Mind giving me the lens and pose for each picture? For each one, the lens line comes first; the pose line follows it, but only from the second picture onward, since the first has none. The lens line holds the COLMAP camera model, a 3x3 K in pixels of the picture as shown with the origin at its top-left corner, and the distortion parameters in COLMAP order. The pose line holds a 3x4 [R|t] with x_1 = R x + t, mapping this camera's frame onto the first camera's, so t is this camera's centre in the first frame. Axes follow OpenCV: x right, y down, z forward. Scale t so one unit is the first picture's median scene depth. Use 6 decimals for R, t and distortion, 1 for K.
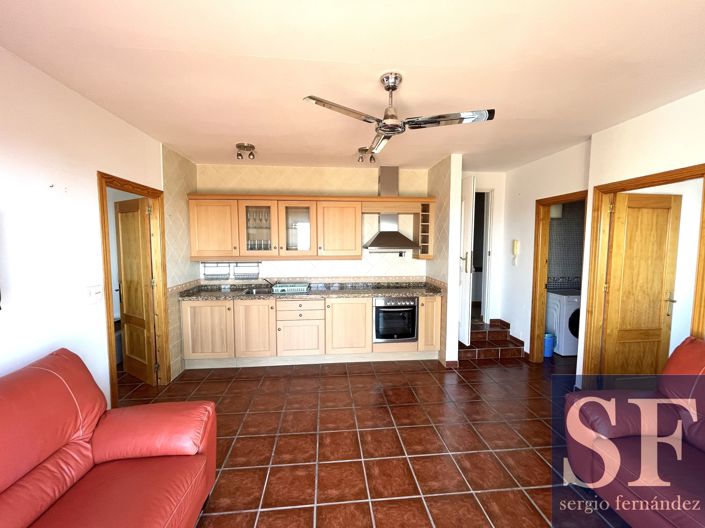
lens RADIAL K [[283.9, 0, 354.8], [0, 283.9, 257.1], [0, 0, 1]] dist [-0.000392, 0.000171]
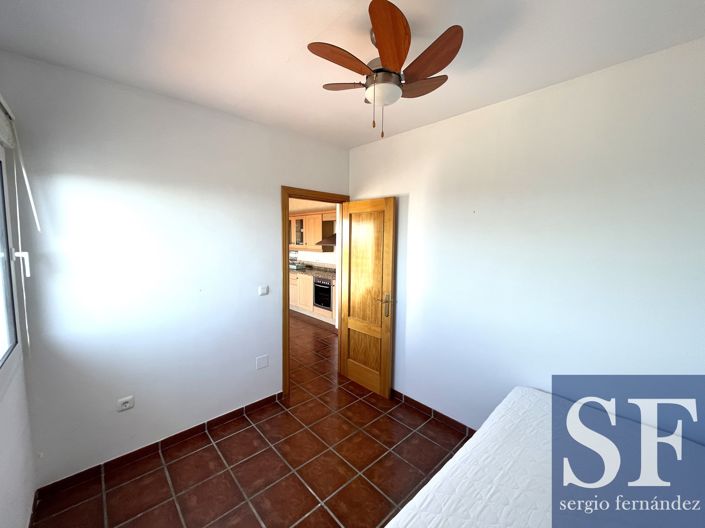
lens RADIAL K [[283.9, 0, 350.8], [0, 283.9, 262.0], [0, 0, 1]] dist [-0.000392, 0.000171]
pose [[0.598550, 0.074479, -0.797616, 1.363326], [-0.051556, 0.997186, 0.054426, -0.029696], [0.799425, 0.008545, 0.600705, 0.216453]]
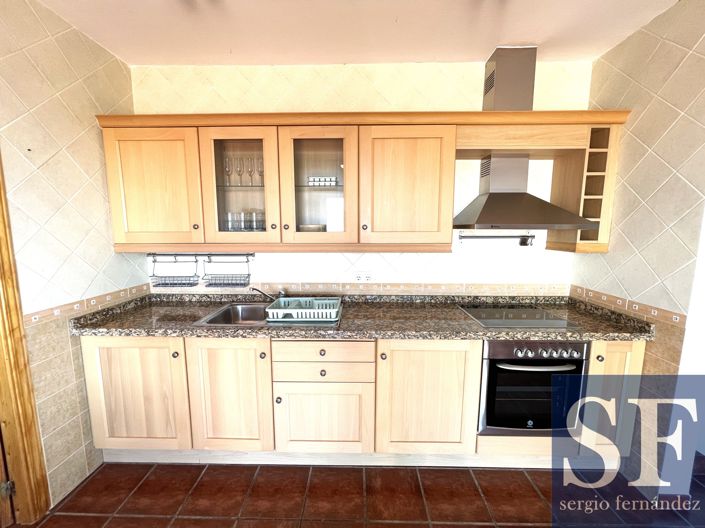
lens RADIAL K [[283.9, 0, 353.8], [0, 283.9, 261.3], [0, 0, 1]] dist [-0.000392, 0.000171]
pose [[0.992583, 0.014568, -0.120690, -0.082277], [-0.006404, 0.997681, 0.067755, -0.006847], [0.121398, -0.066479, 0.990375, 0.521483]]
